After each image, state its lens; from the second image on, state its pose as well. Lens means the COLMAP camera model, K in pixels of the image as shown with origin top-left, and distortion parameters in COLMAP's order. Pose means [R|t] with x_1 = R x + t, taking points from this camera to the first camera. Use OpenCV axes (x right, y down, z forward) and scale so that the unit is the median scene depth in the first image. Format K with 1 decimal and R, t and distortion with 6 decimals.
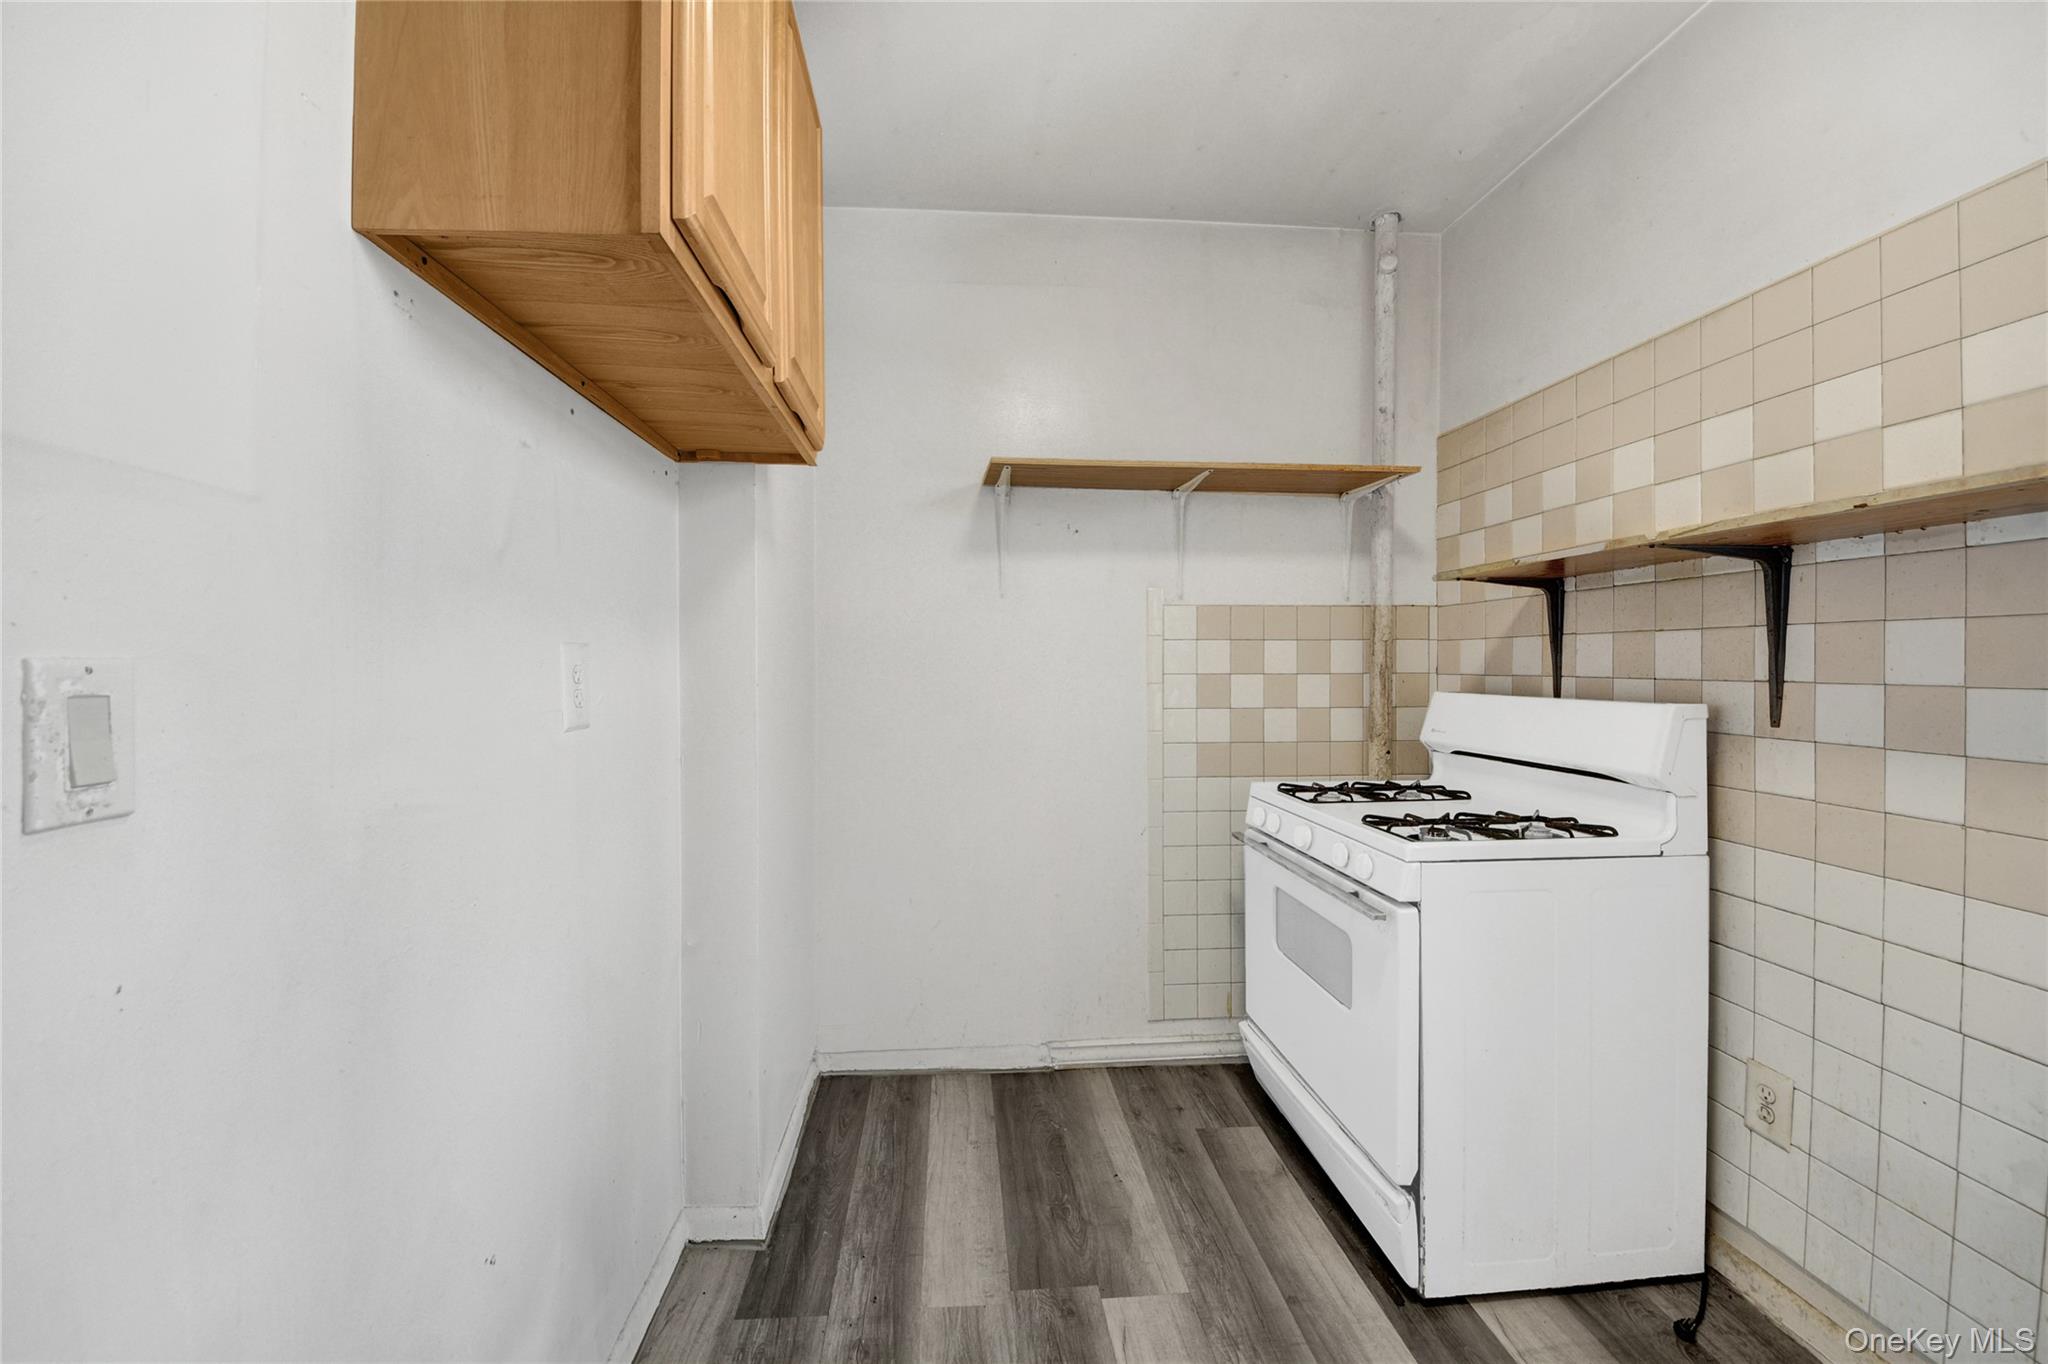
lens RADIAL K [[768.8, 0, 1020.9], [0, 768.8, 666.6], [0, 0, 1]] dist [0.025066, -0.017310]
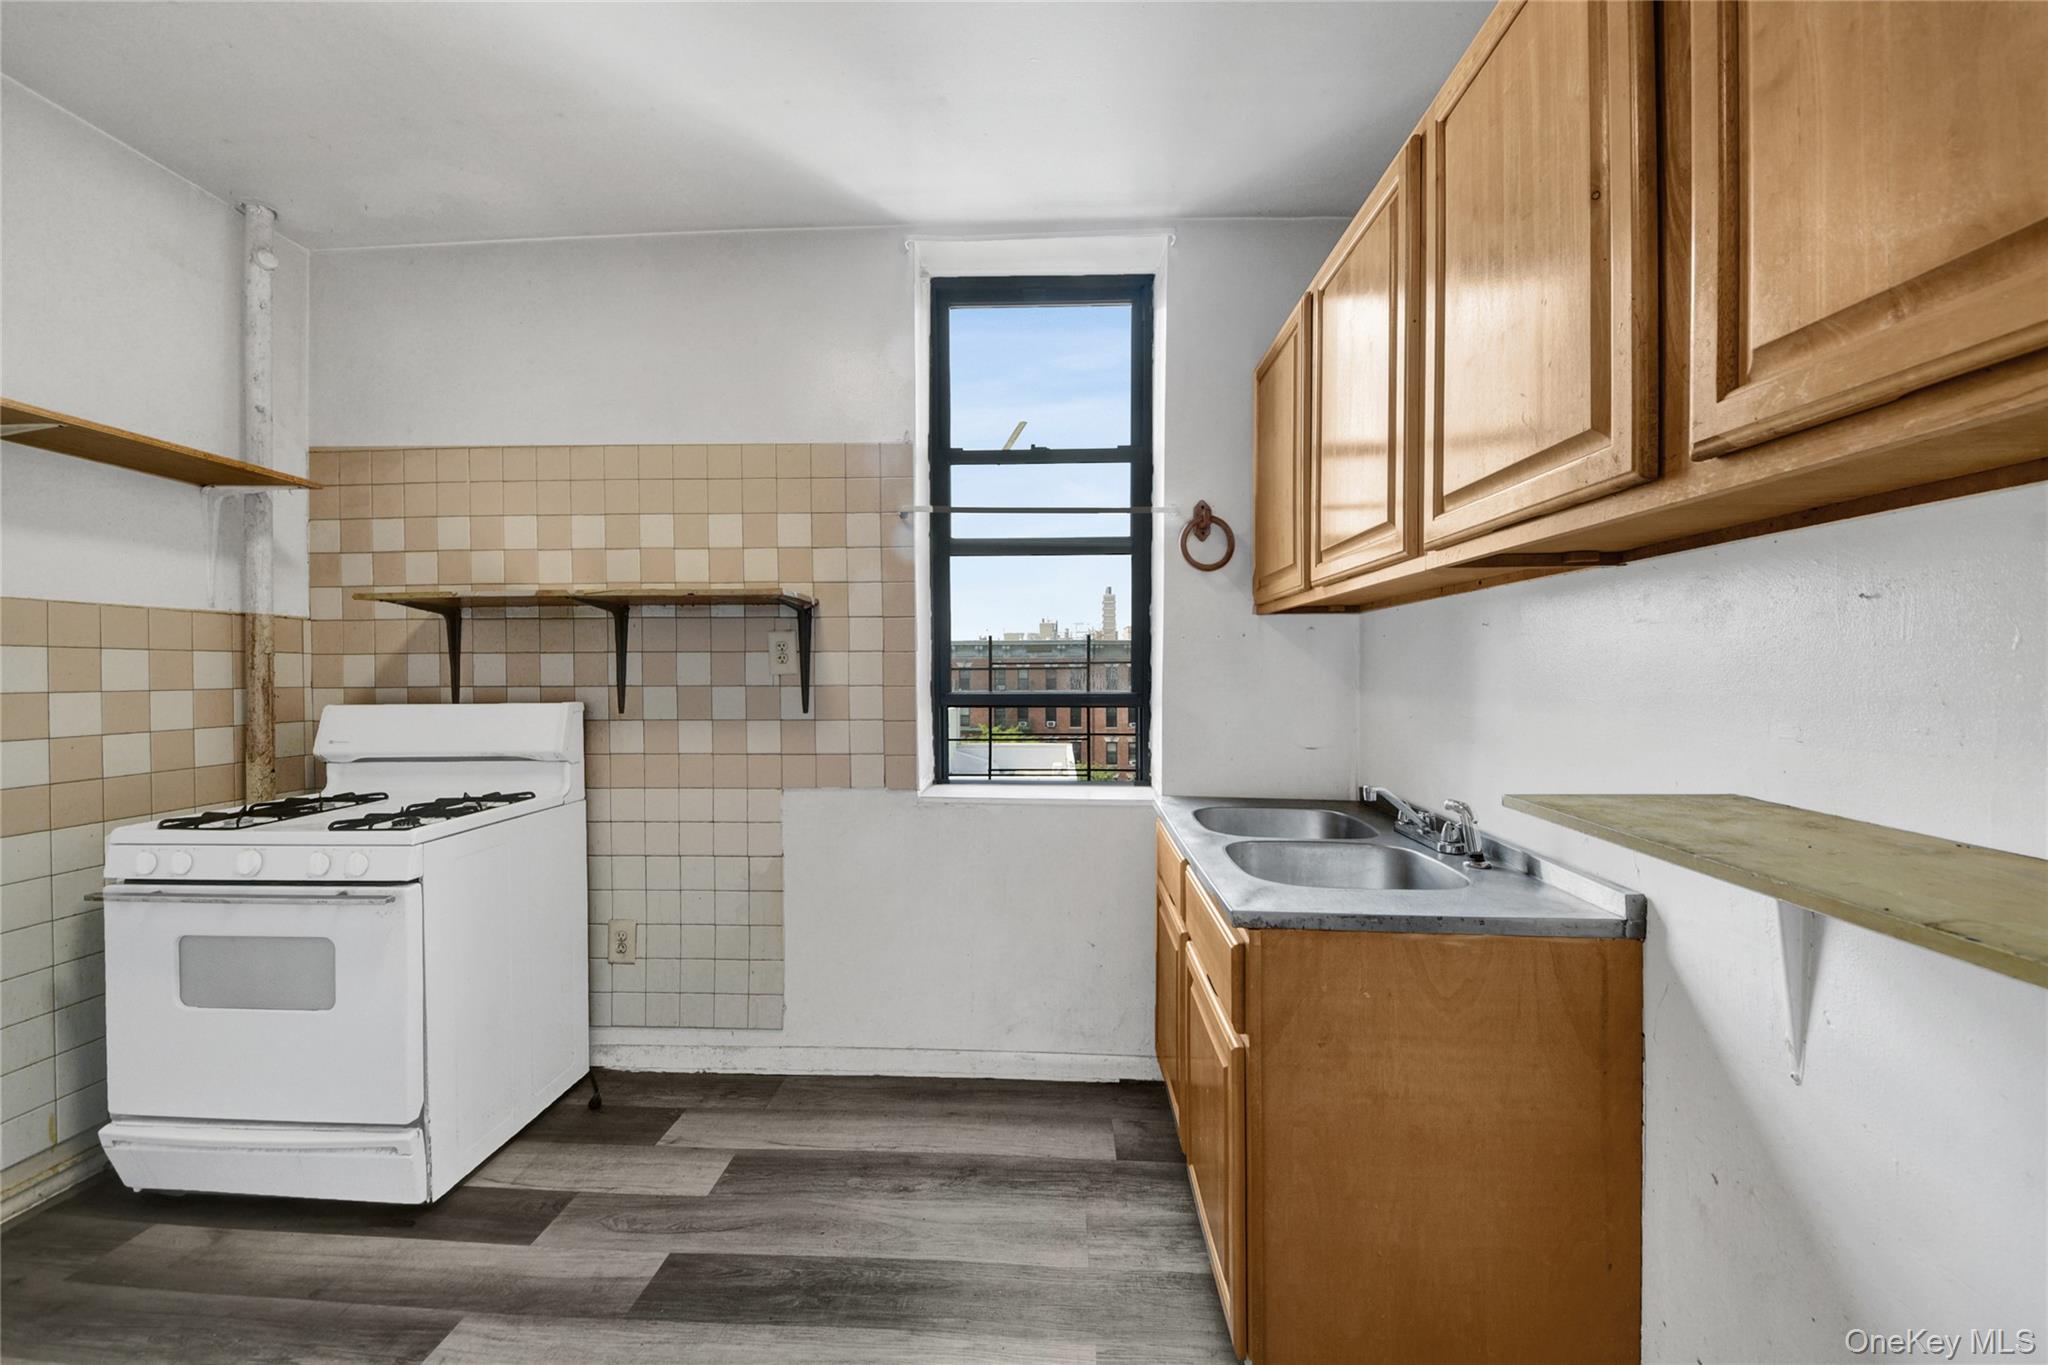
lens RADIAL K [[708.2, 0, 1024.0], [0, 708.2, 682.5], [0, 0, 1]] dist [0.000179, 0.000053]
pose [[0.138384, -0.015249, 0.990261, -0.347957], [0.010652, 0.999847, 0.013908, -0.000030], [-0.990321, 0.008624, 0.138525, -0.056564]]
